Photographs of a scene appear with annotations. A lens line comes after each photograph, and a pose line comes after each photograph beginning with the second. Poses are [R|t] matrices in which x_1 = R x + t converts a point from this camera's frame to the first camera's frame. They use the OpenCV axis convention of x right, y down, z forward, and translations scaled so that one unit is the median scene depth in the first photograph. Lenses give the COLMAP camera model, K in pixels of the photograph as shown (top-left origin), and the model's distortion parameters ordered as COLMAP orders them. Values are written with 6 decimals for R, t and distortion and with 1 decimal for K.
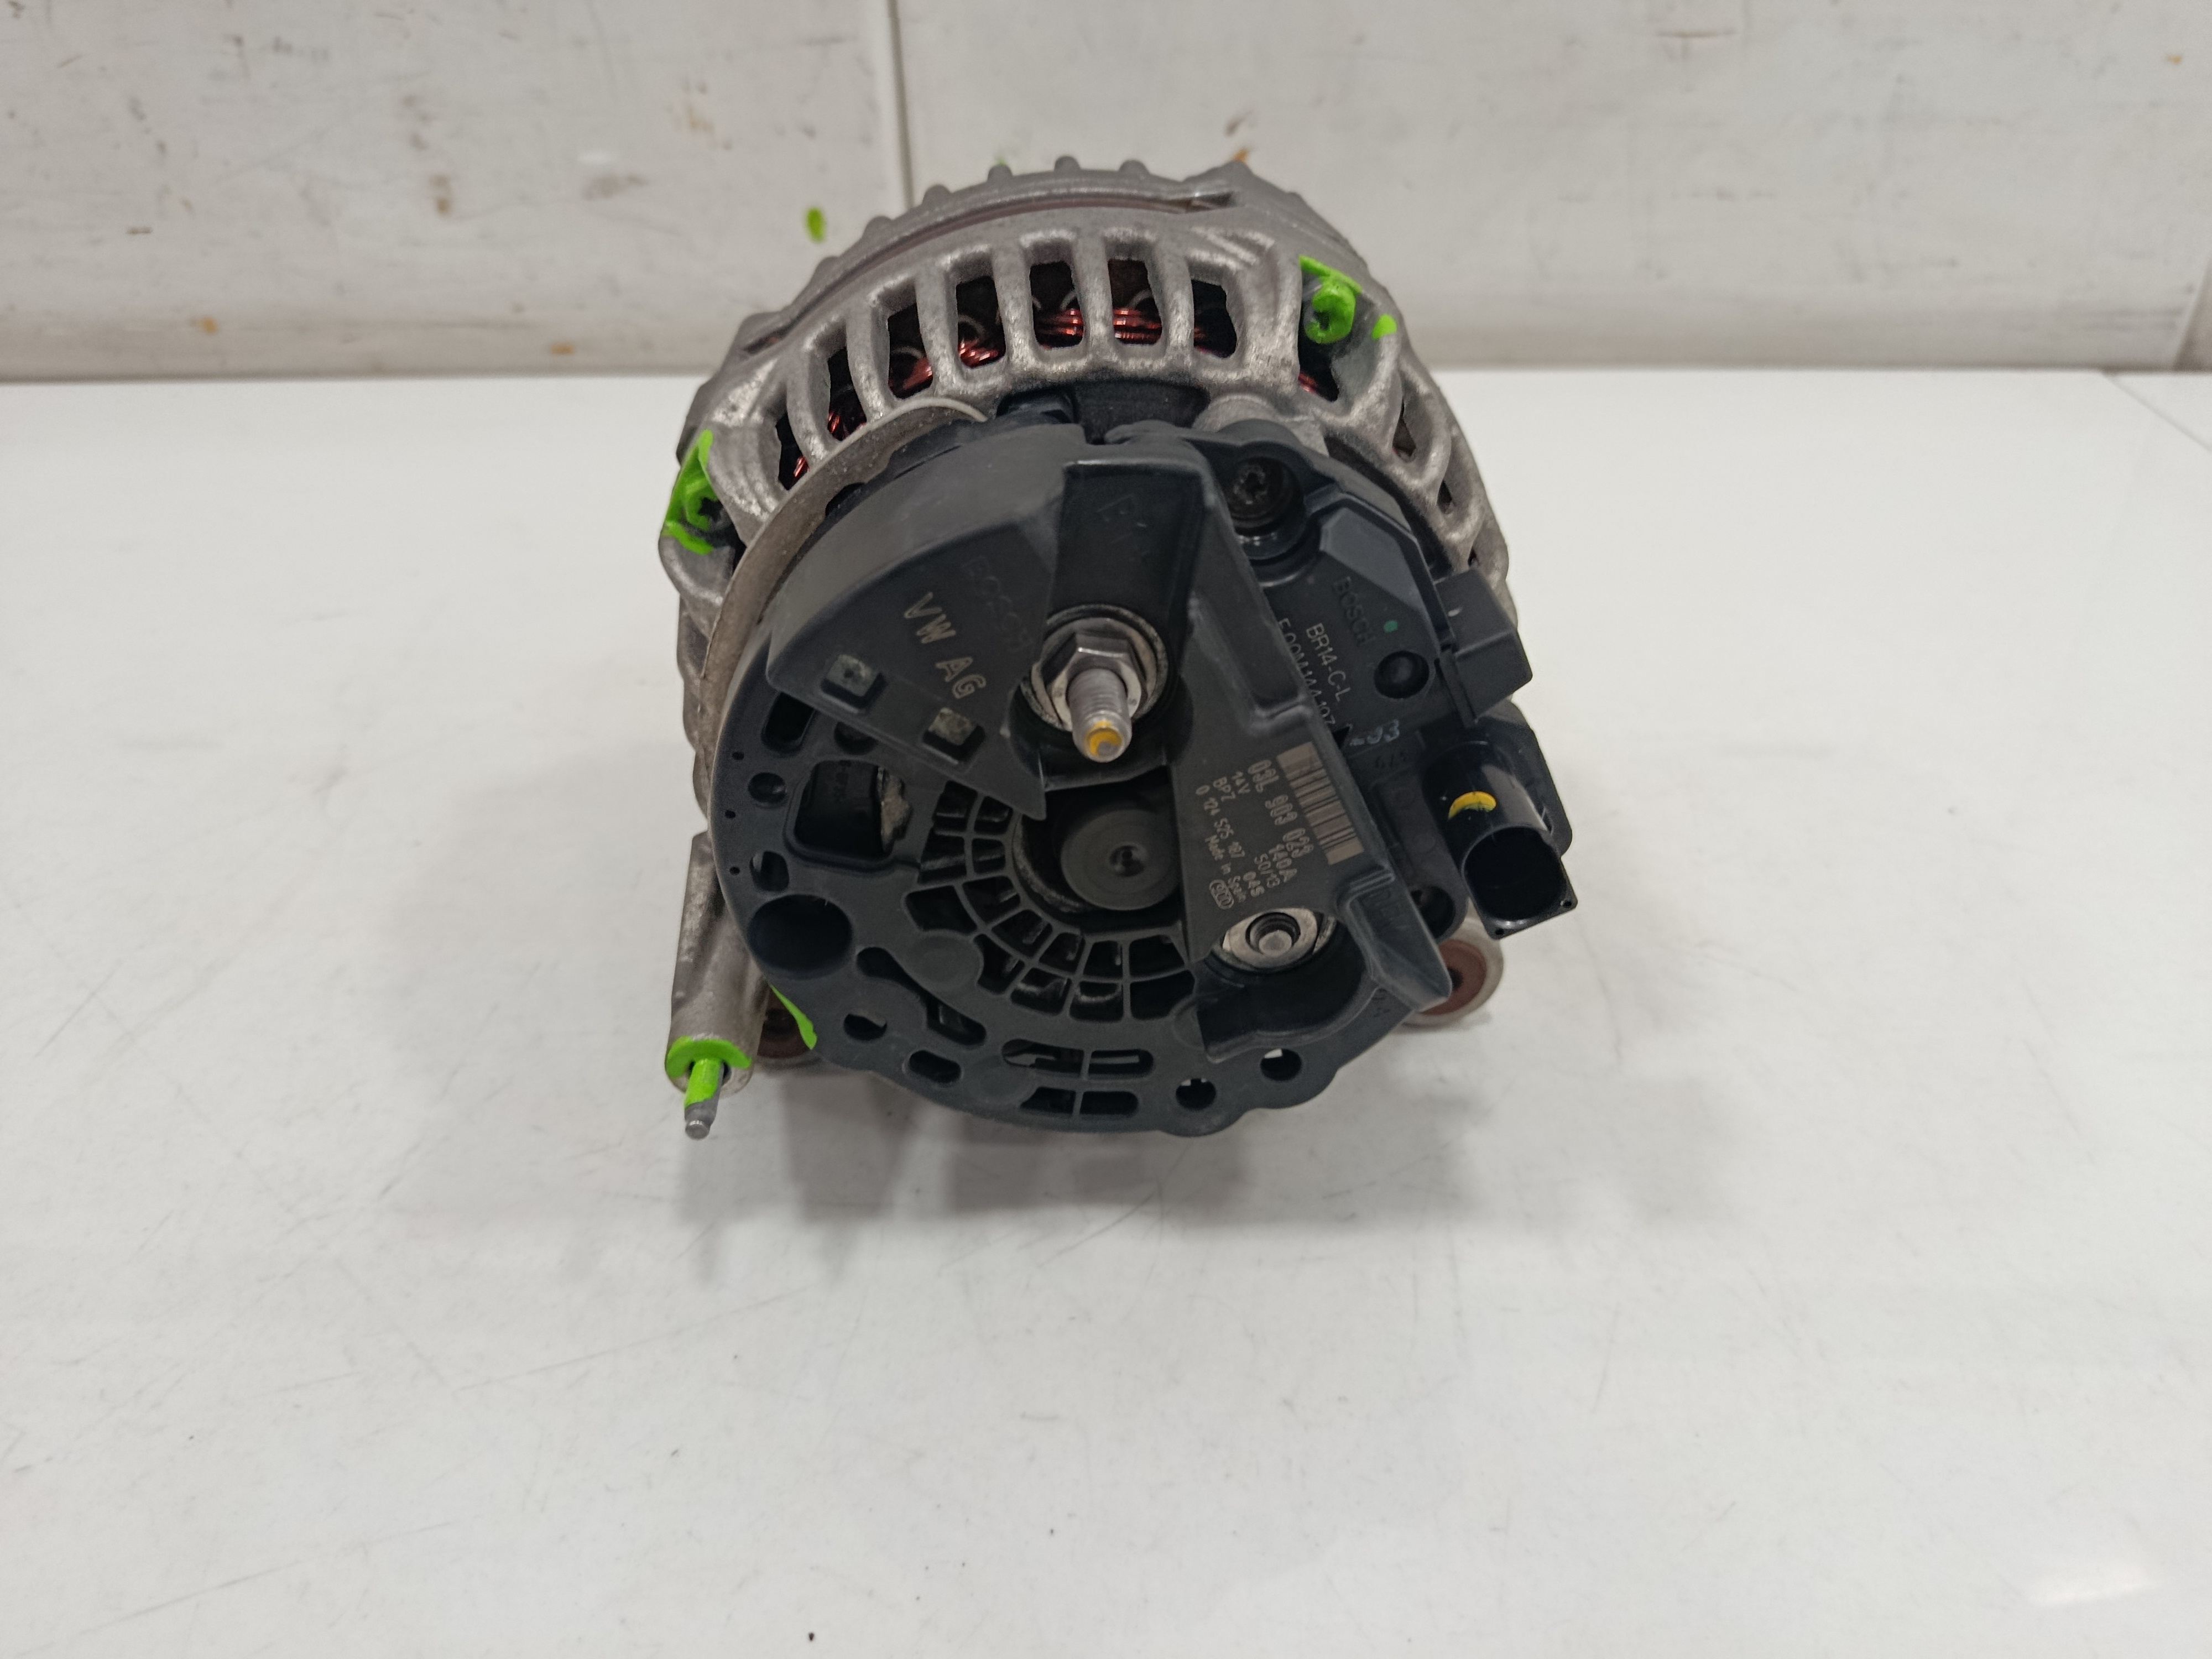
lens RADIAL K [[1621.1, 0, 1106.0], [0, 1621.1, 829.5], [0, 0, 1]] dist [-0.055124, 0.025757]
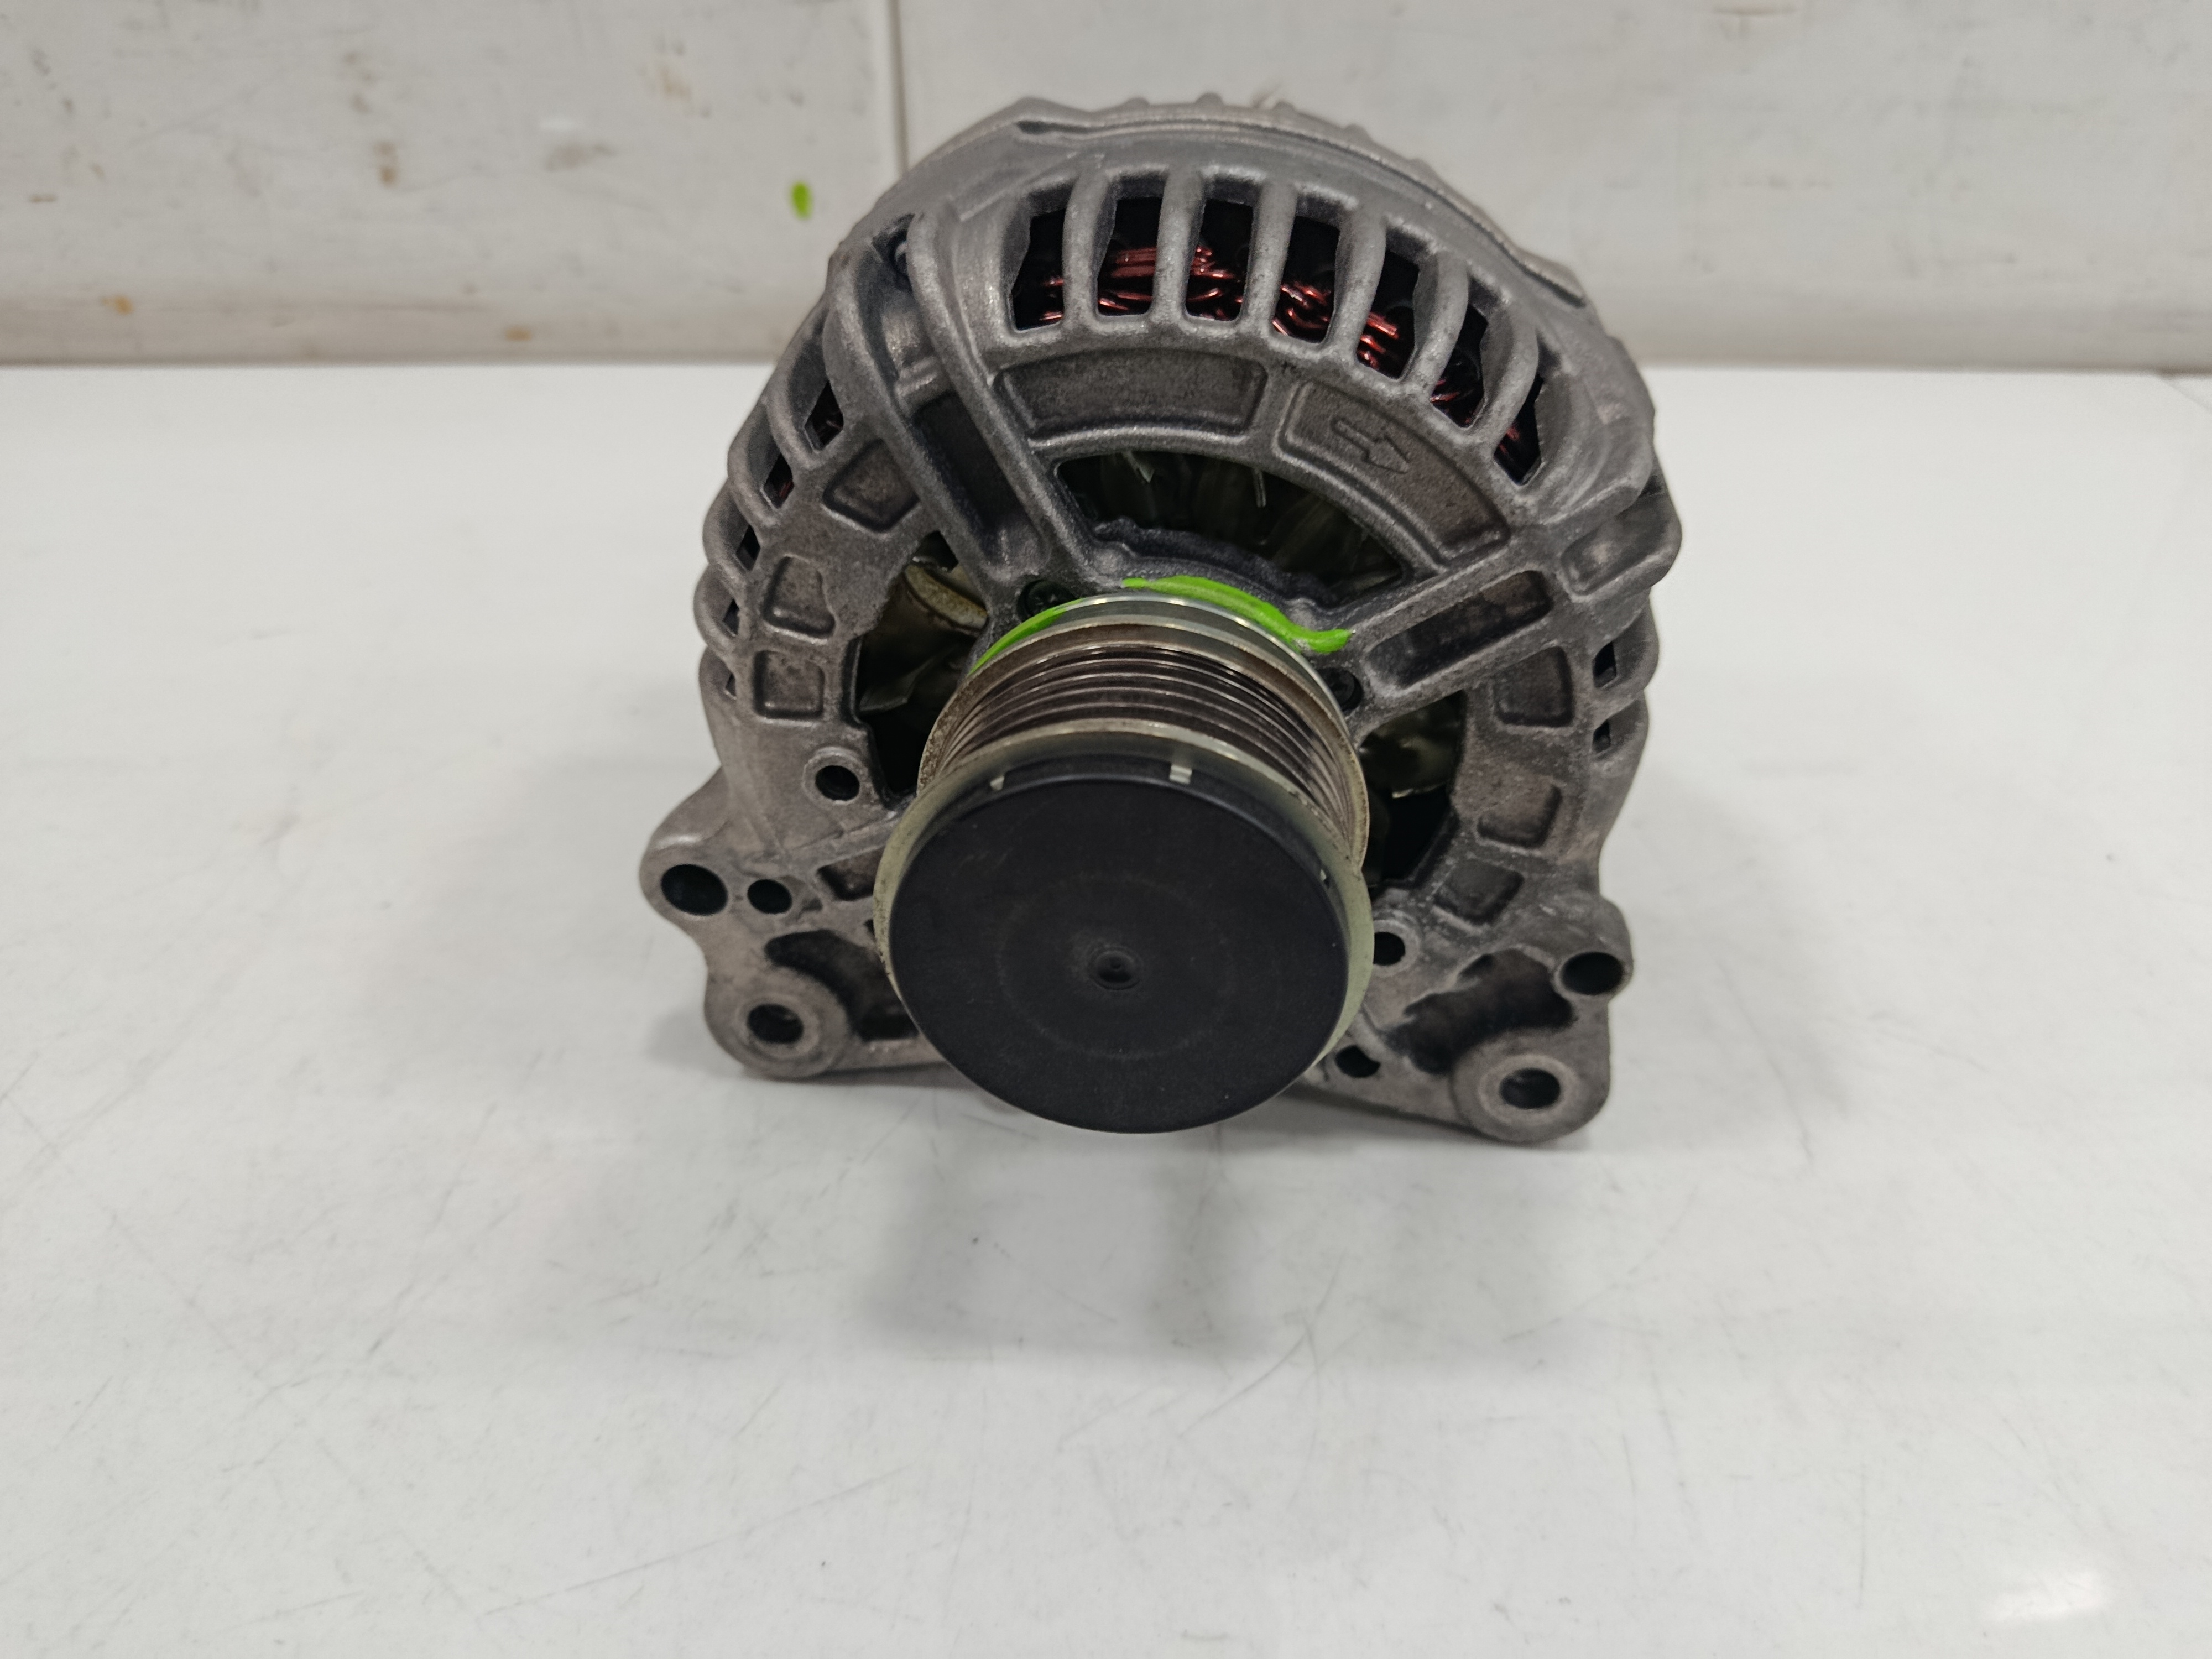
lens RADIAL K [[1640.2, 0, 1102.0], [0, 1640.2, 822.7], [0, 0, 1]] dist [-0.083361, 0.054607]
pose [[0.998919, -0.003839, 0.046330, -0.083466], [0.003928, 0.999991, -0.001826, -0.031311], [-0.046322, 0.002006, 0.998925, 0.114680]]
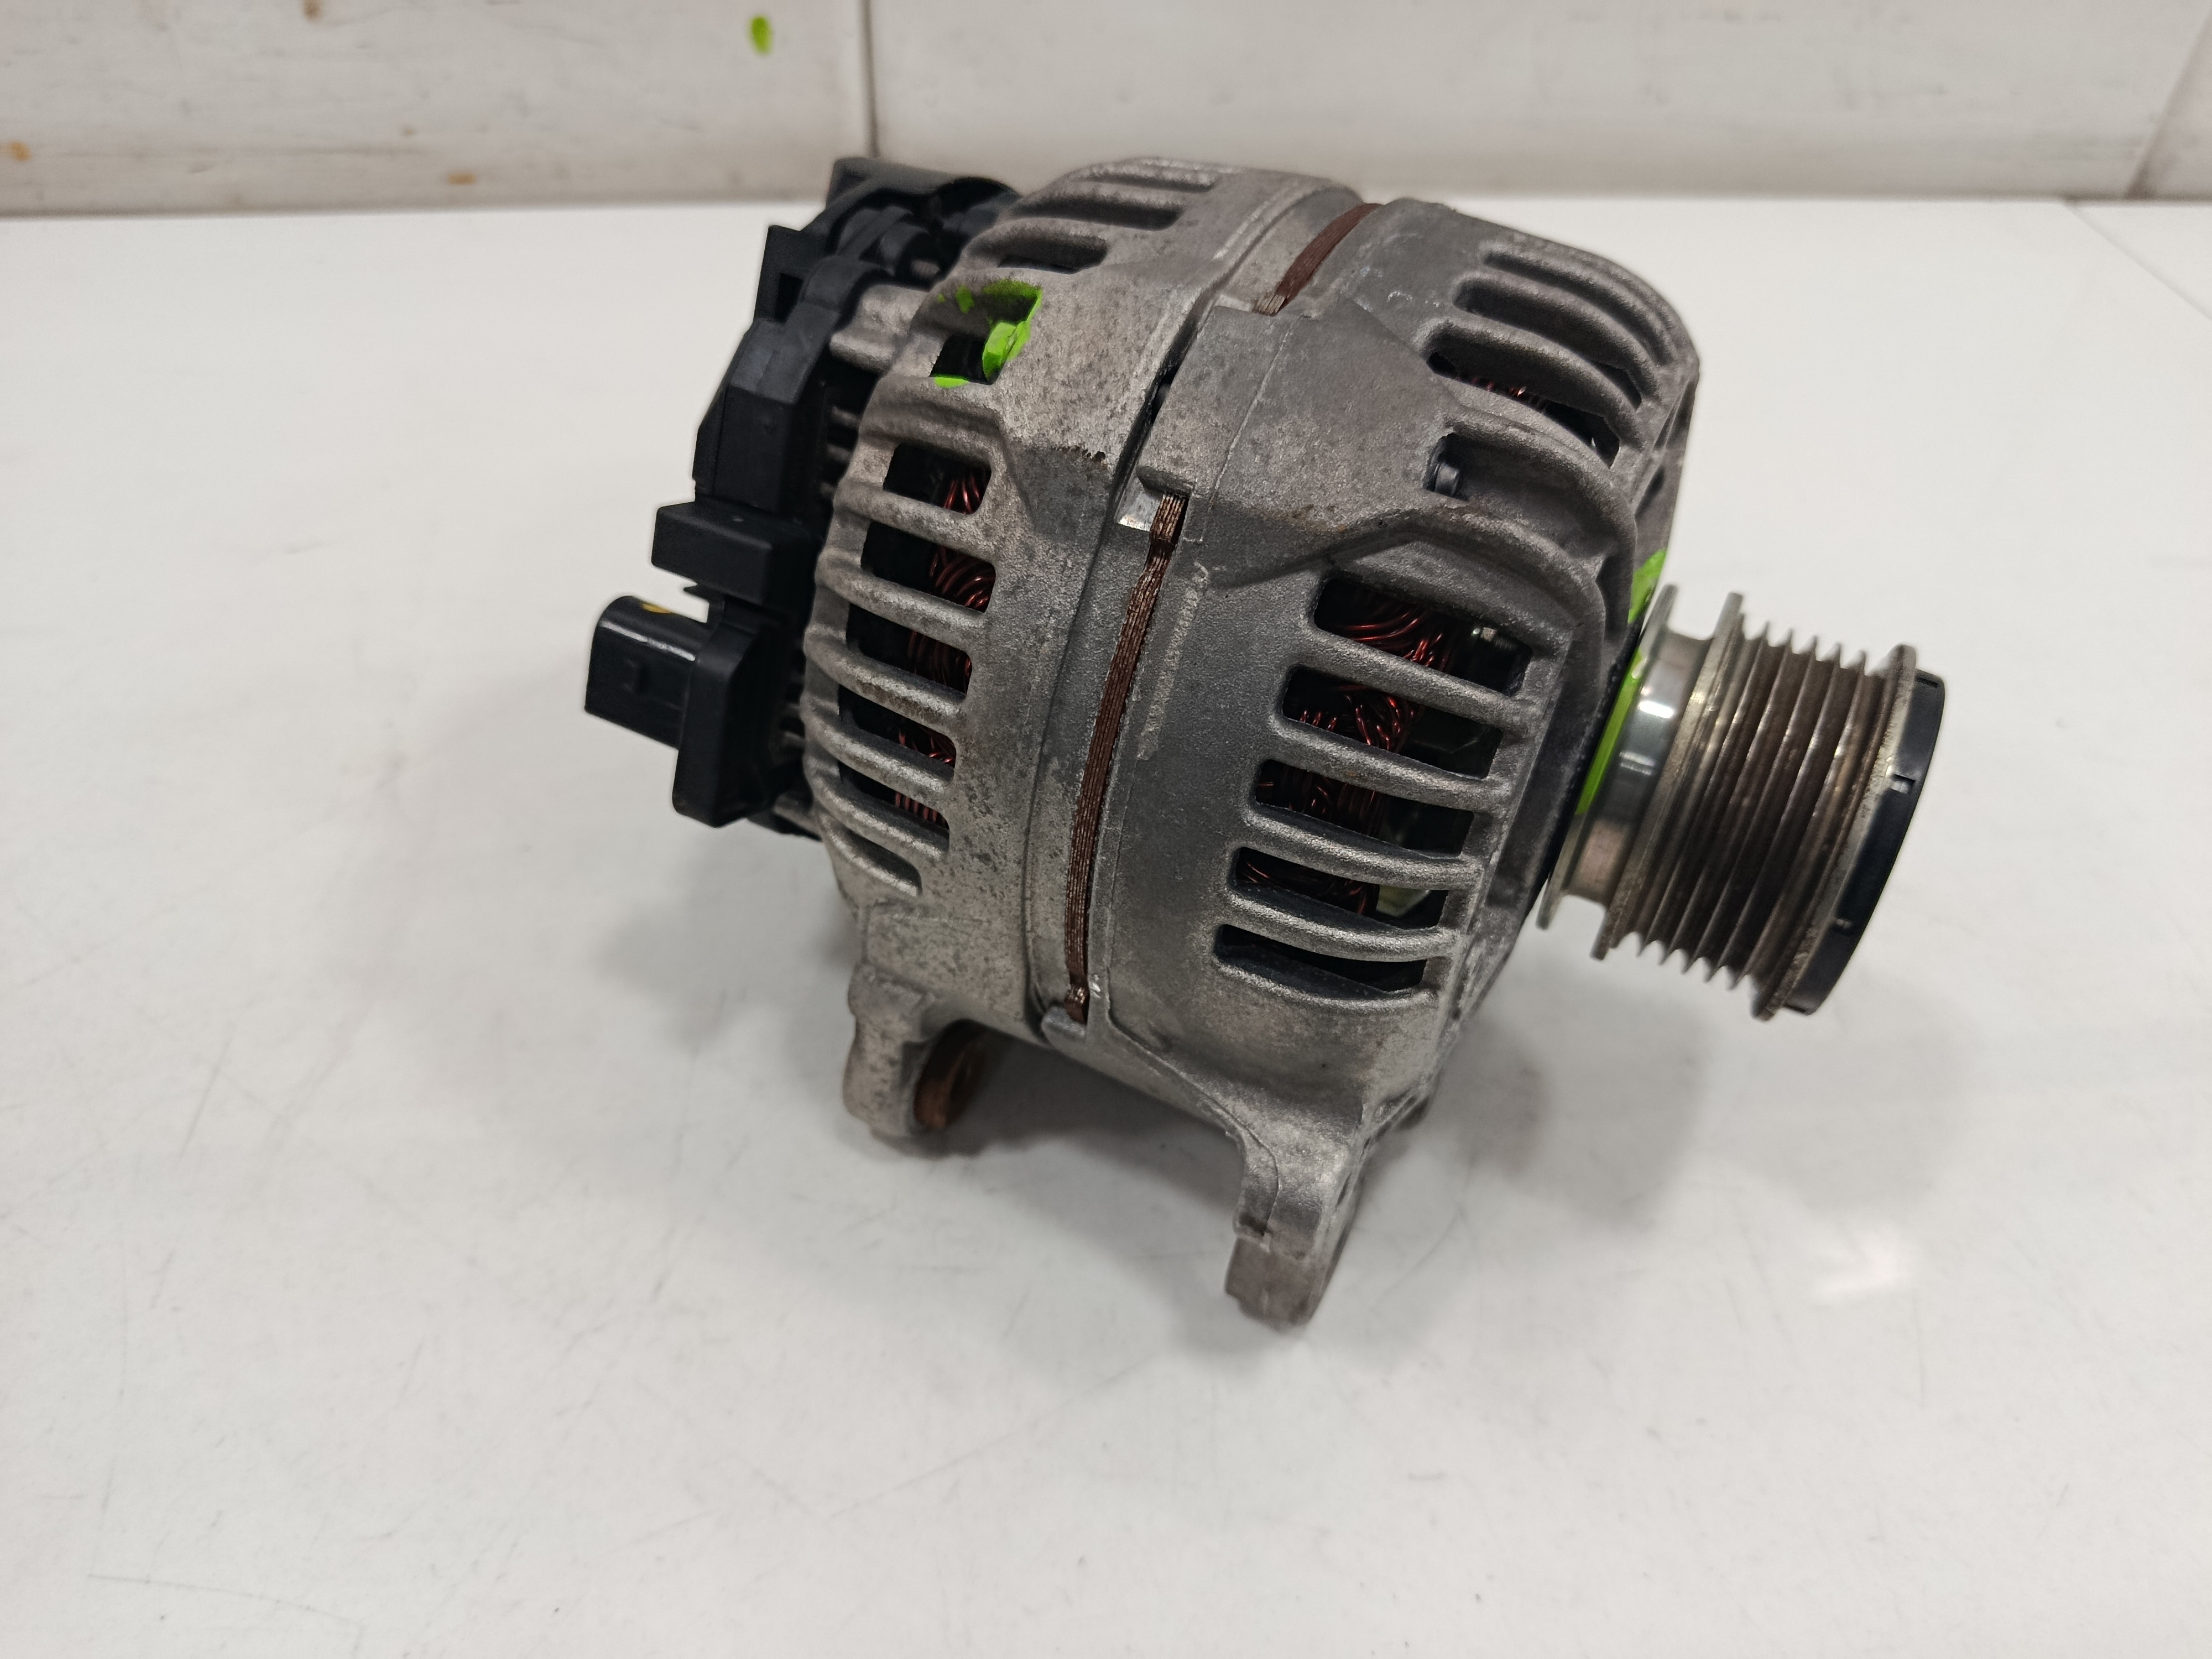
lens RADIAL K [[1631.2, 0, 1099.9], [0, 1631.2, 832.0], [0, 0, 1]] dist [-0.065825, 0.036002]
pose [[0.987453, -0.061282, 0.145541, -0.235253], [0.036322, 0.985060, 0.168339, -0.135771], [-0.153682, -0.160941, 0.974926, 0.069172]]
